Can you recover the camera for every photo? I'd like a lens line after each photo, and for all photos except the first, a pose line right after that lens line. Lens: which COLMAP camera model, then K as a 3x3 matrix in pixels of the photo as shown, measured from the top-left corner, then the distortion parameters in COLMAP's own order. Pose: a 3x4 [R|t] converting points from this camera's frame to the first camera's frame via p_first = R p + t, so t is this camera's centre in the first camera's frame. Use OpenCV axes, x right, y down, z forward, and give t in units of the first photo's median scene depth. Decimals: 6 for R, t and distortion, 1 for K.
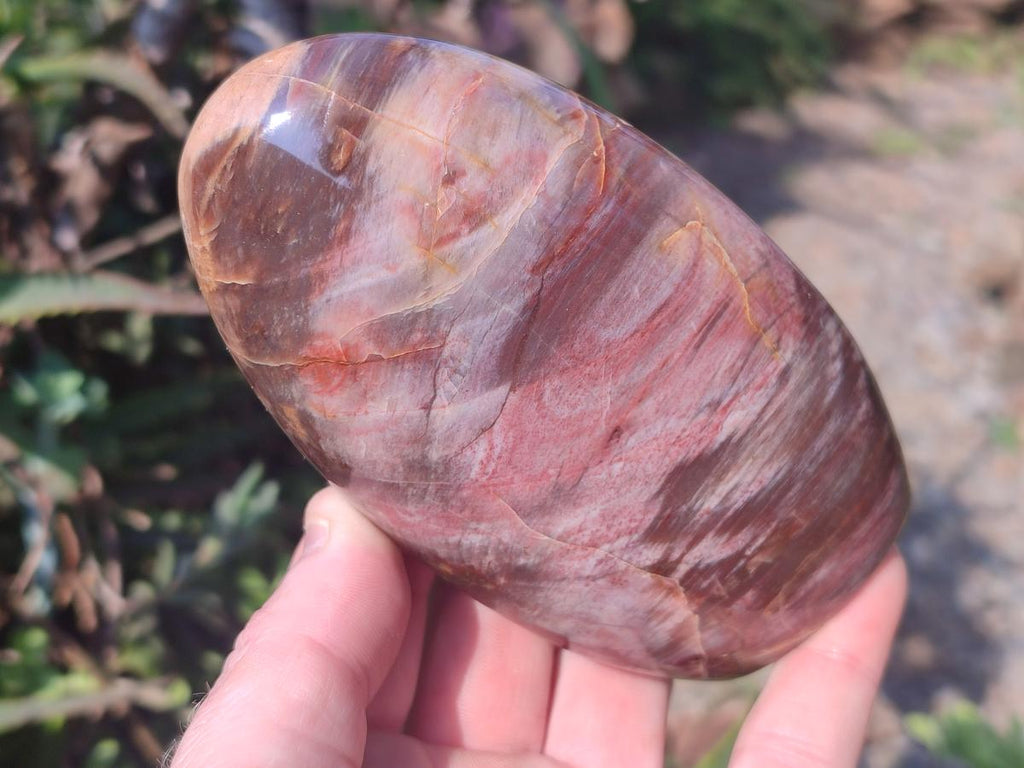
lens RADIAL K [[1519.1, 0, 510.8], [0, 1519.1, 377.8], [0, 0, 1]] dist [0.356693, -2.539858]
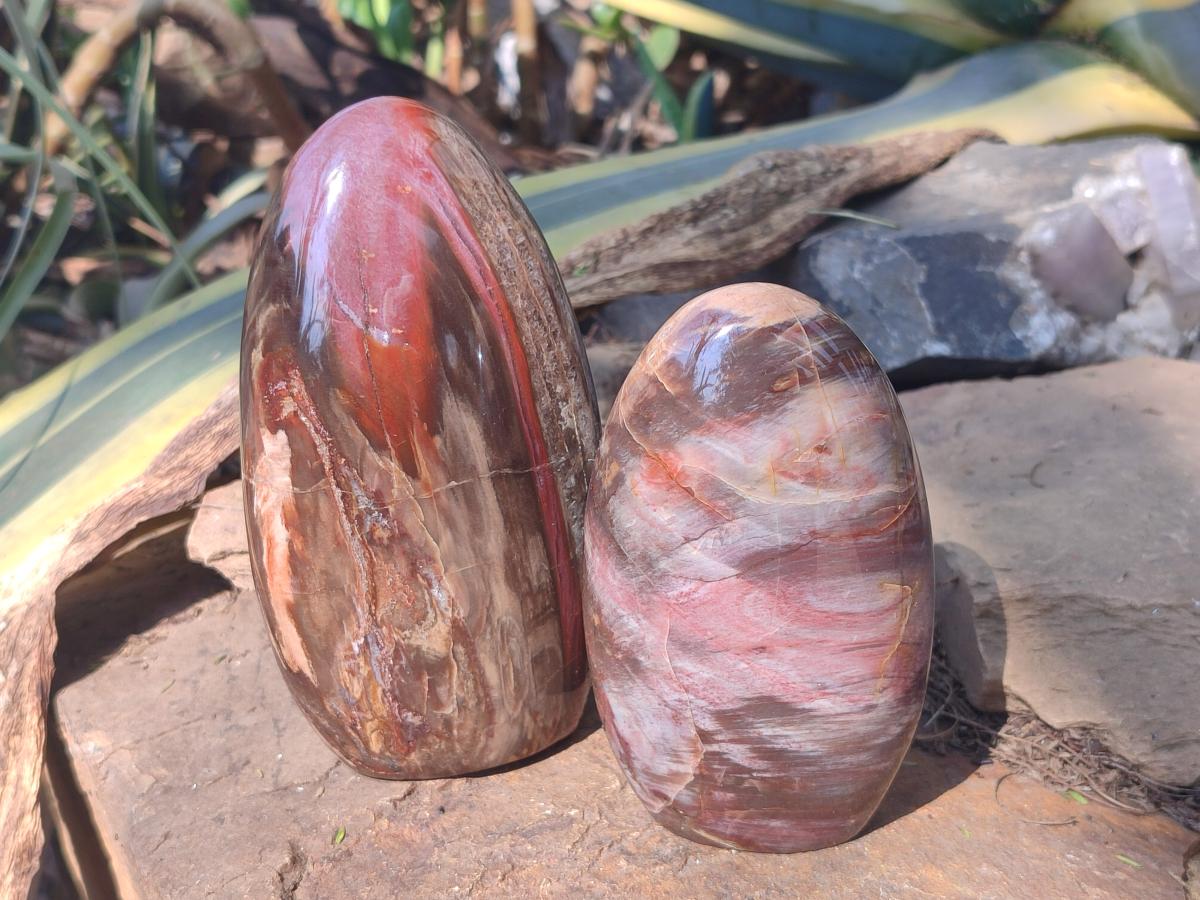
lens RADIAL K [[1780.2, 0, 598.6], [0, 1780.2, 442.7], [0, 0, 1]] dist [0.356693, -2.539858]
pose [[0.673248, 0.738180, 0.042735, -0.234661], [-0.738396, 0.674231, -0.013576, 0.039603], [-0.038835, -0.022416, 0.998994, -0.618247]]
